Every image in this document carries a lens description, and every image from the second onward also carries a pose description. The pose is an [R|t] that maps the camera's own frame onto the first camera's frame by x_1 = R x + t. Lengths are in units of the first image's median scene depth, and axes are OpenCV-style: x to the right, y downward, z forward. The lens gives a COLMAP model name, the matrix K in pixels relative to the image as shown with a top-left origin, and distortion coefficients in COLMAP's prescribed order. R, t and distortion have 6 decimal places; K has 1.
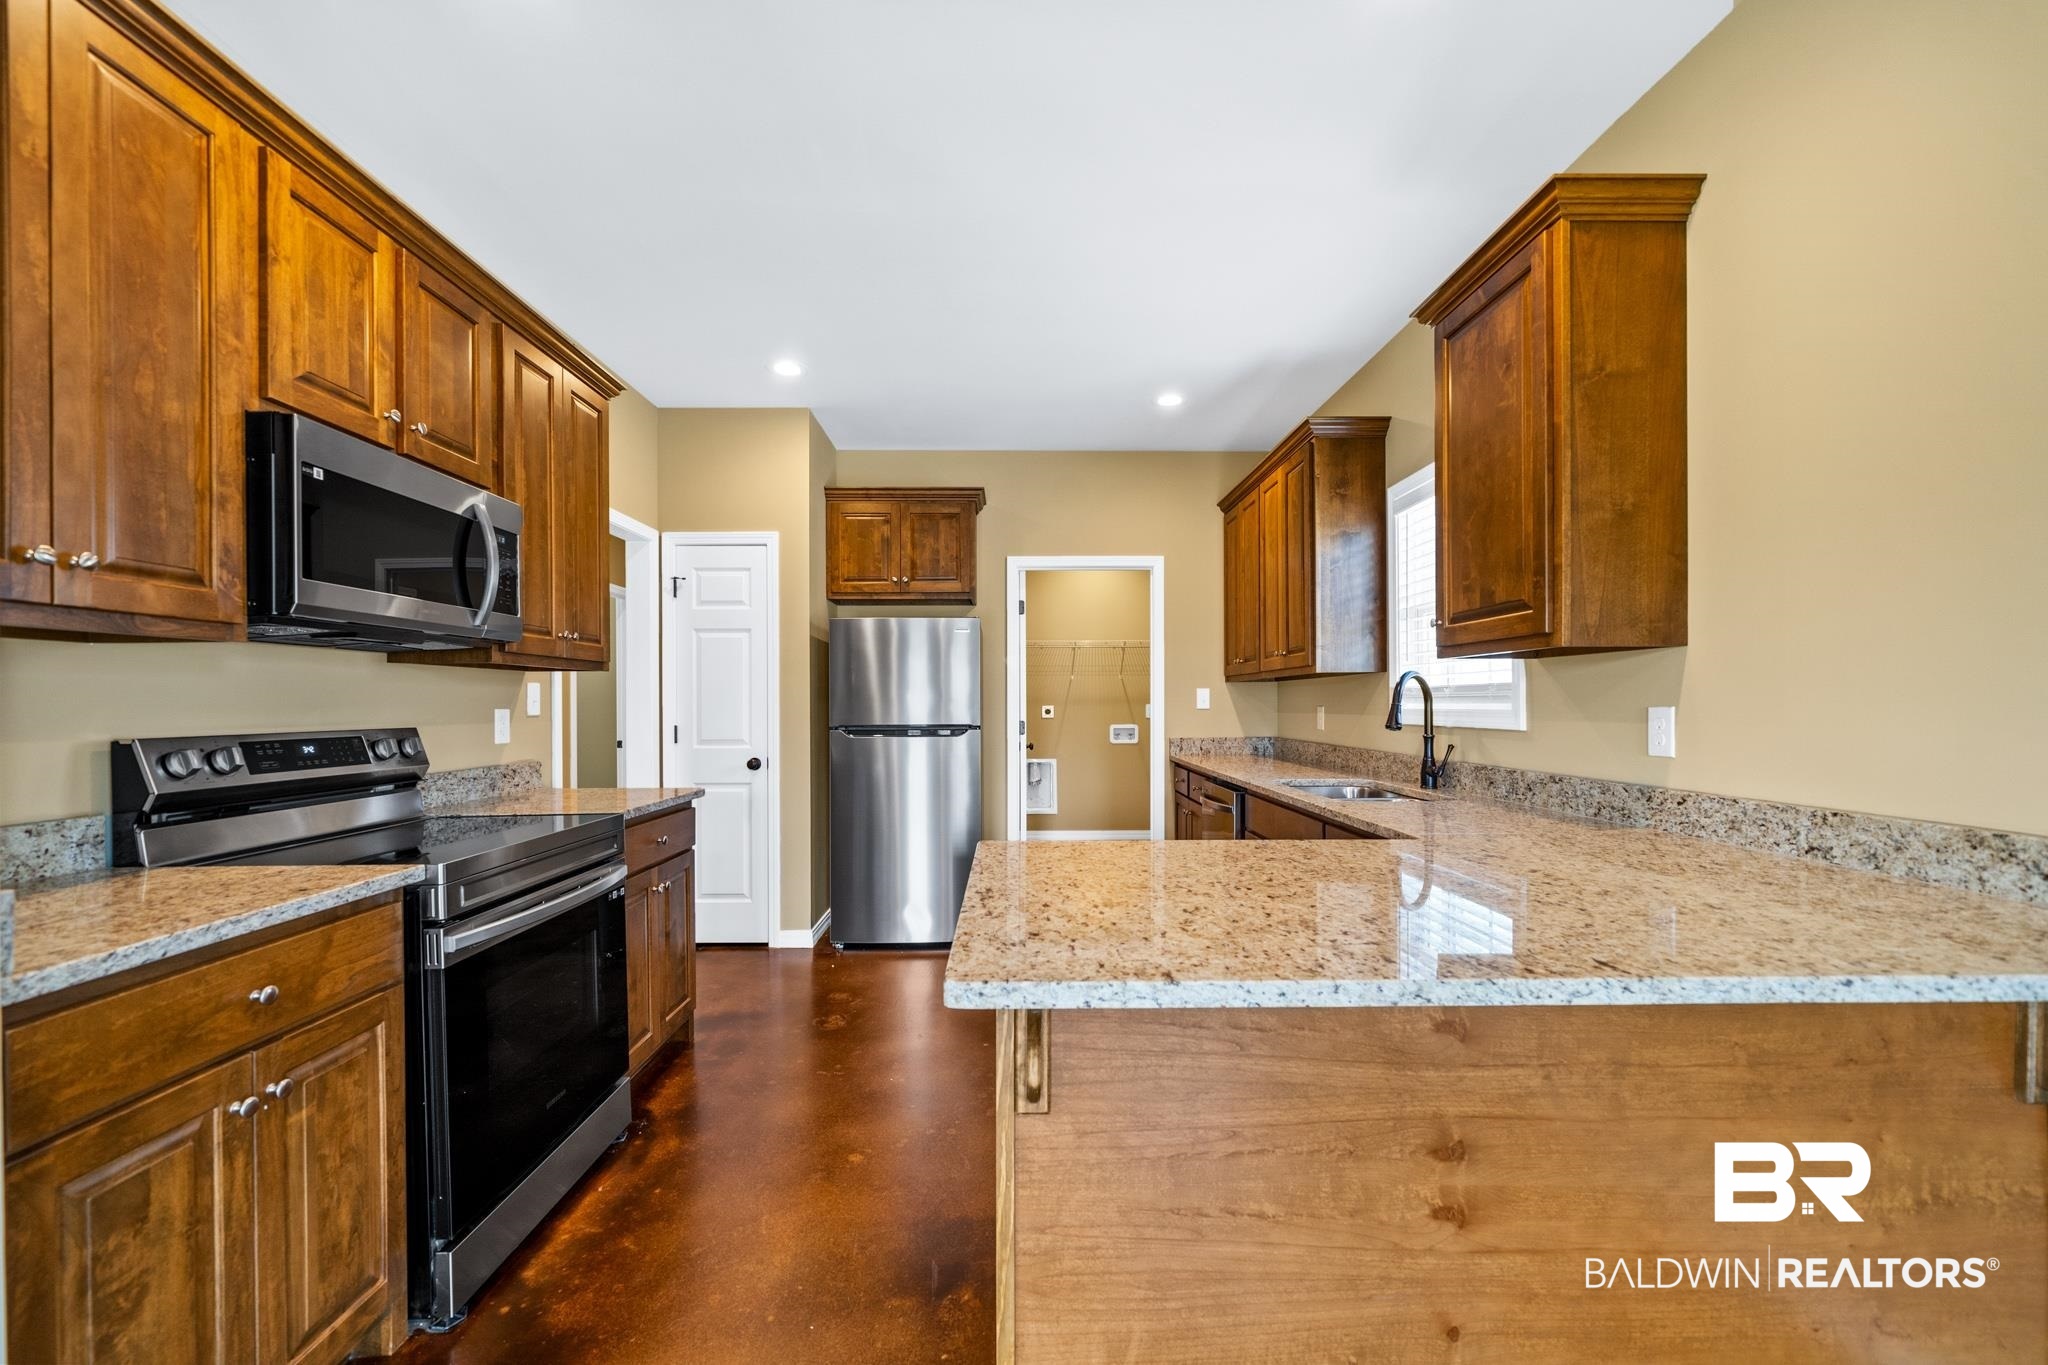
lens RADIAL K [[807.8, 0, 1027.7], [0, 807.8, 709.2], [0, 0, 1]] dist [-0.004184, -0.000023]
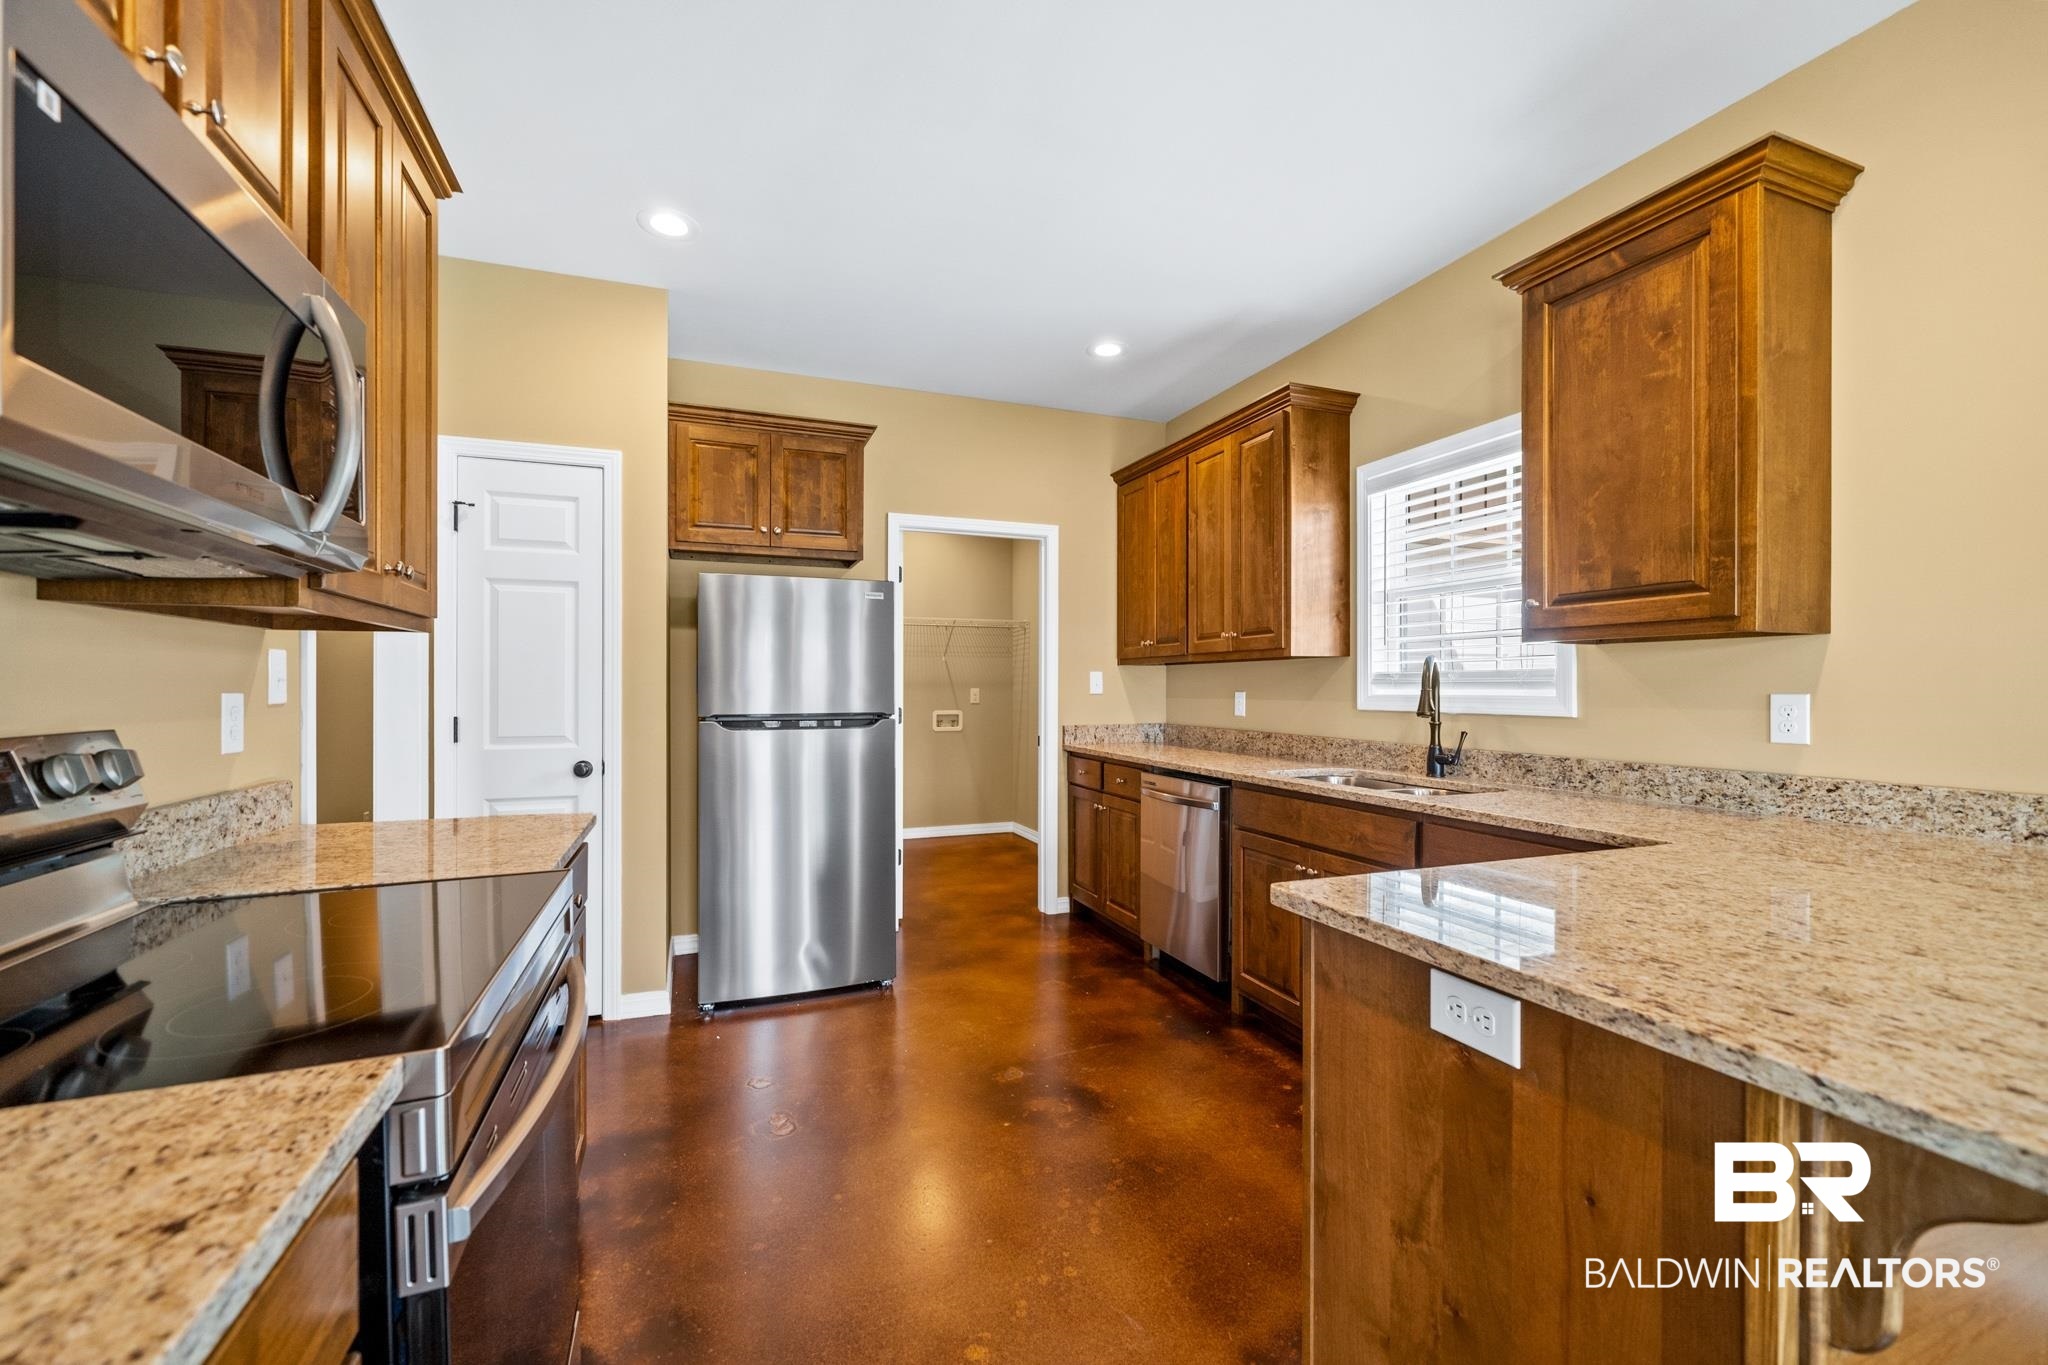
lens RADIAL K [[816.9, 0, 1019.9], [0, 816.9, 690.3], [0, 0, 1]] dist [-0.002738, -0.000329]
pose [[0.939277, 0.003444, 0.343142, -0.270775], [-0.002267, 0.999990, -0.003832, -0.000968], [-0.343152, 0.002821, 0.939276, 0.219522]]
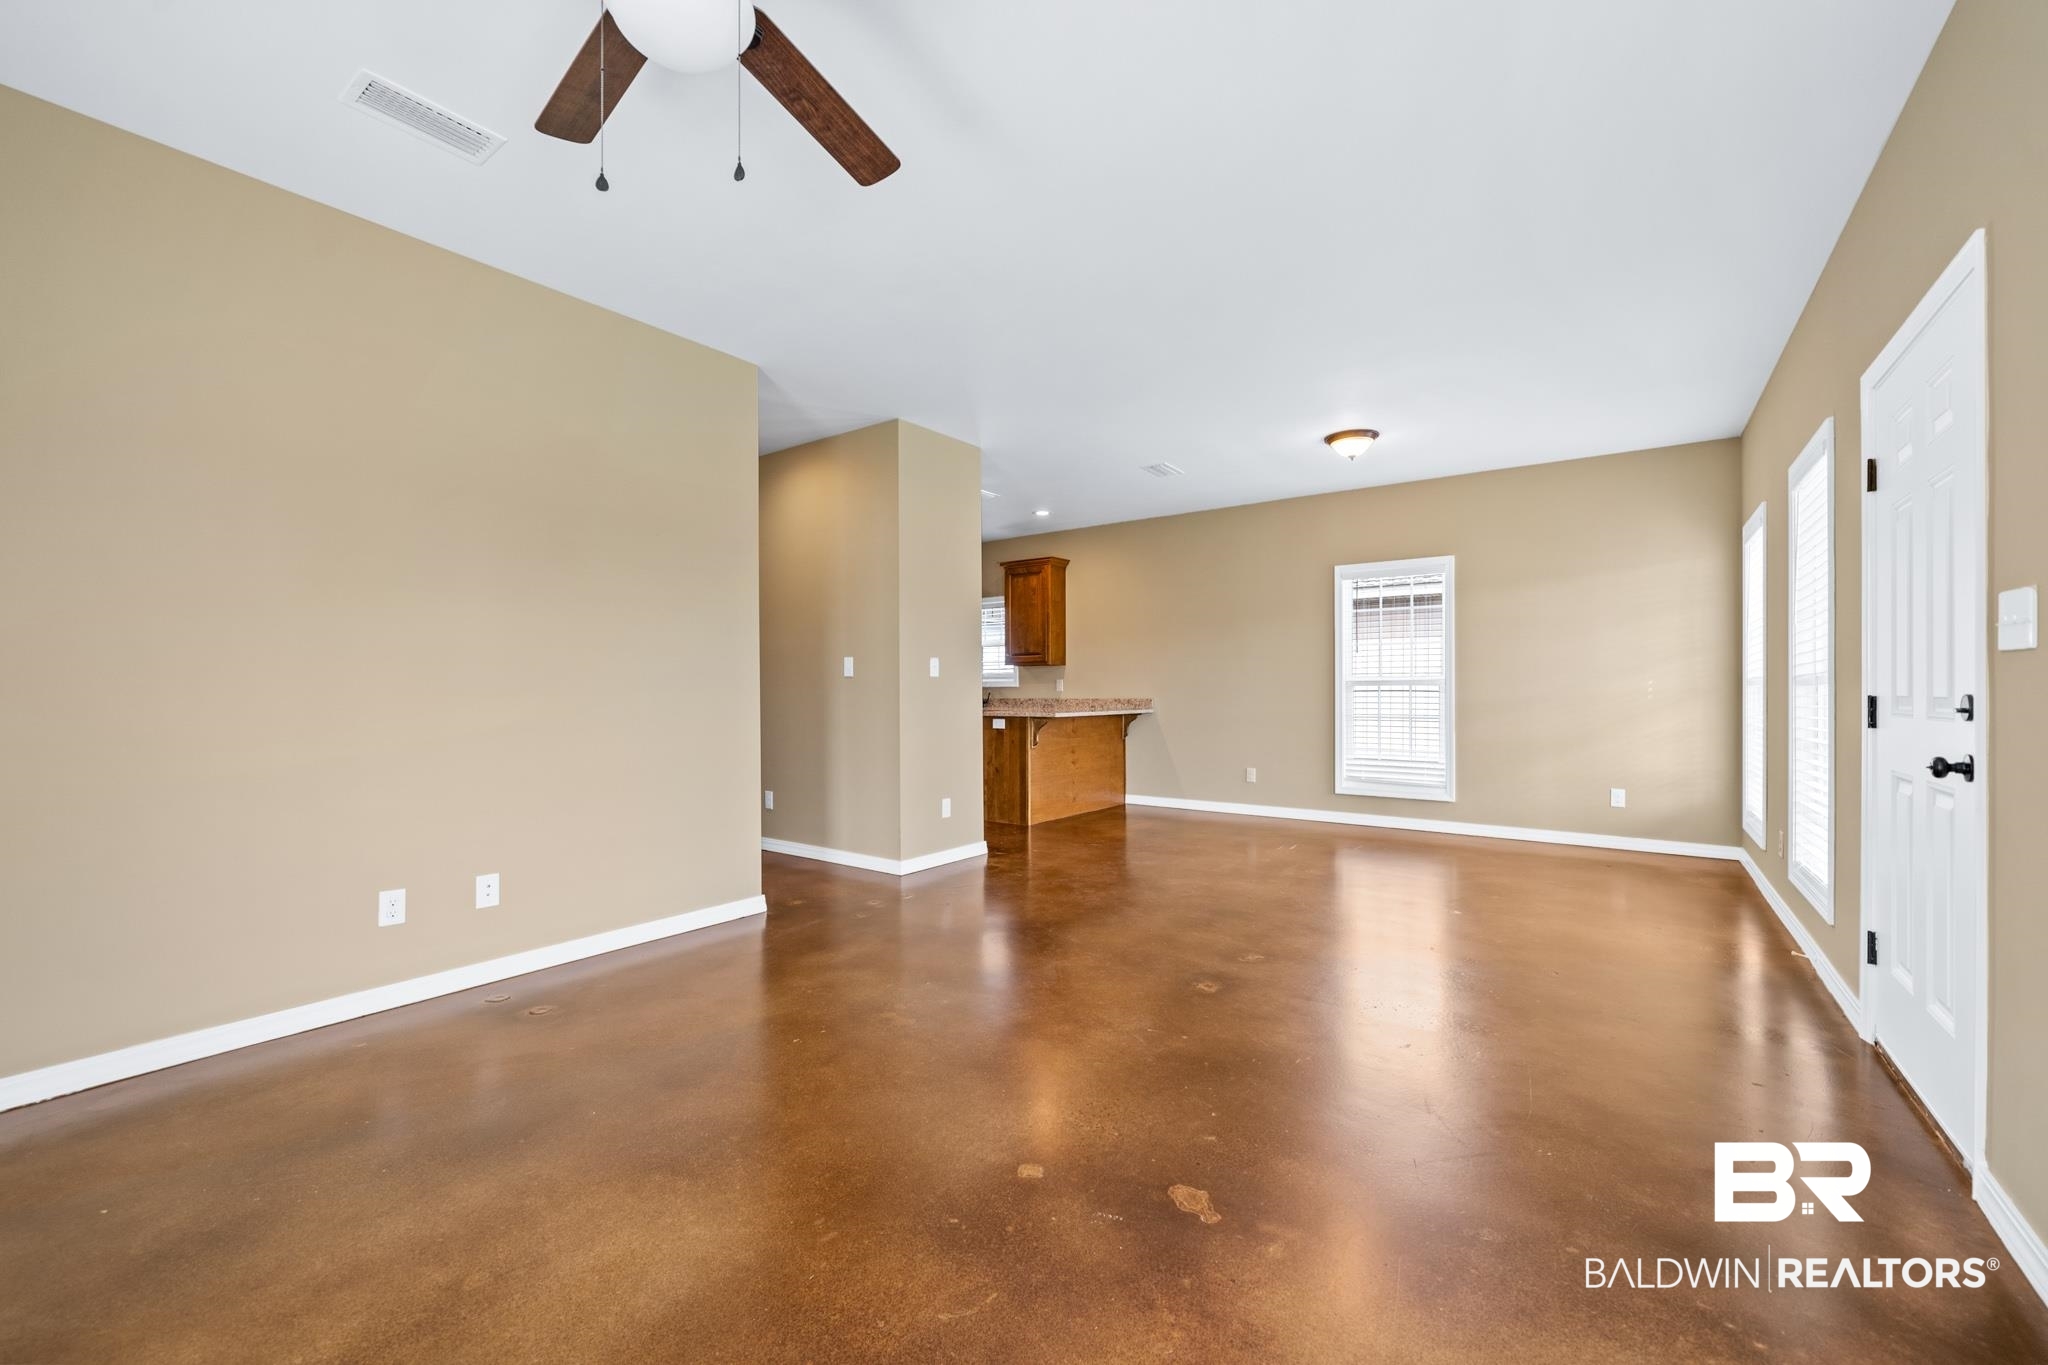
lens RADIAL K [[816.9, 0, 1019.9], [0, 816.9, 690.3], [0, 0, 1]] dist [-0.002738, -0.000329]
pose [[0.607123, 0.001213, 0.794607, -1.590895], [0.004031, 0.999981, -0.004606, 0.042990], [-0.794598, 0.005999, 0.607107, -0.829570]]
